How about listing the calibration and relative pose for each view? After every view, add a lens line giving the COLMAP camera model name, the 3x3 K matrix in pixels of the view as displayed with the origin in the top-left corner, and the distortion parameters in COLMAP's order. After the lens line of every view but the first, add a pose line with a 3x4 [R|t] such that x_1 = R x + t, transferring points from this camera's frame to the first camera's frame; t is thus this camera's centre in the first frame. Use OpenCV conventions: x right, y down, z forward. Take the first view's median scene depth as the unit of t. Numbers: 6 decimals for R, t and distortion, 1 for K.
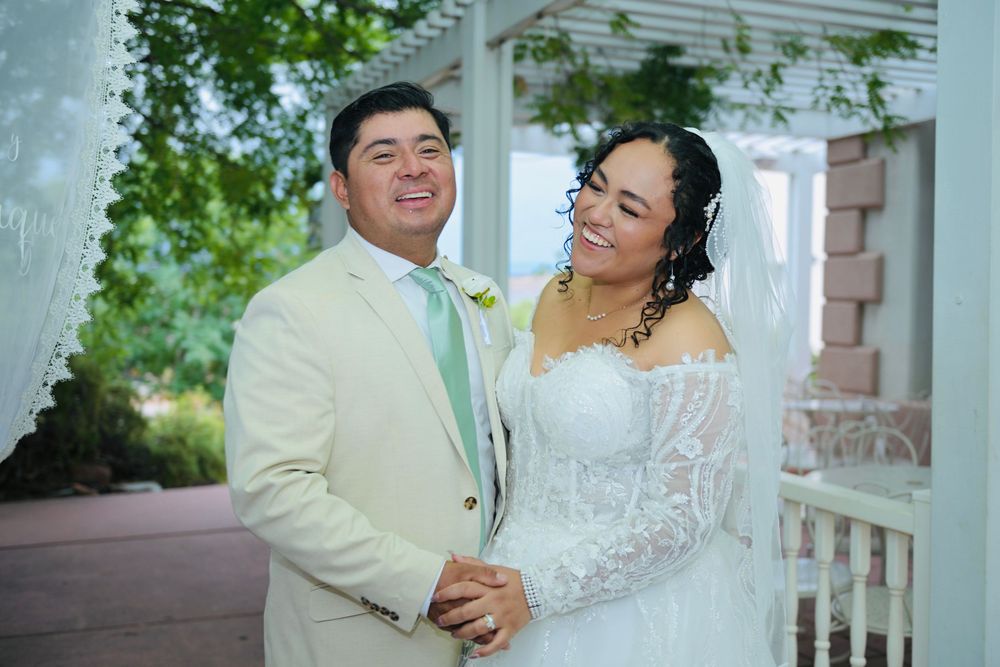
lens RADIAL K [[1042.7, 0, 508.2], [0, 1042.7, 342.0], [0, 0, 1]] dist [-0.030676, 0.000000]
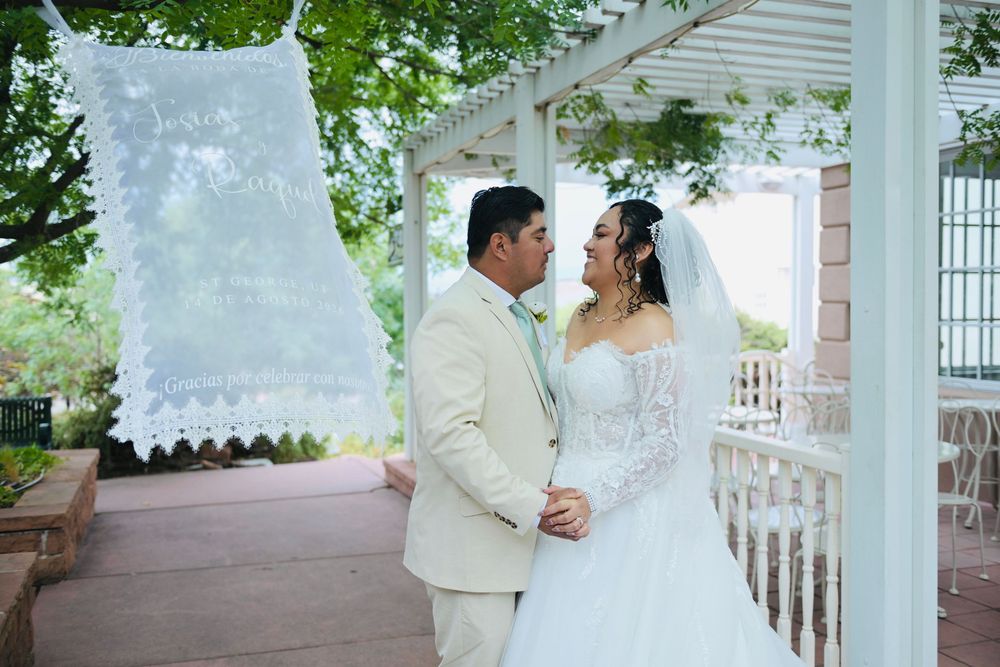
lens RADIAL K [[969.8, 0, 505.9], [0, 969.8, 336.1], [0, 0, 1]] dist [-0.029931, 0.000000]
pose [[0.998461, -0.012493, -0.054029, 0.002971], [0.012269, 0.999915, -0.004474, -0.000555], [0.054080, 0.003804, 0.998529, -0.162487]]
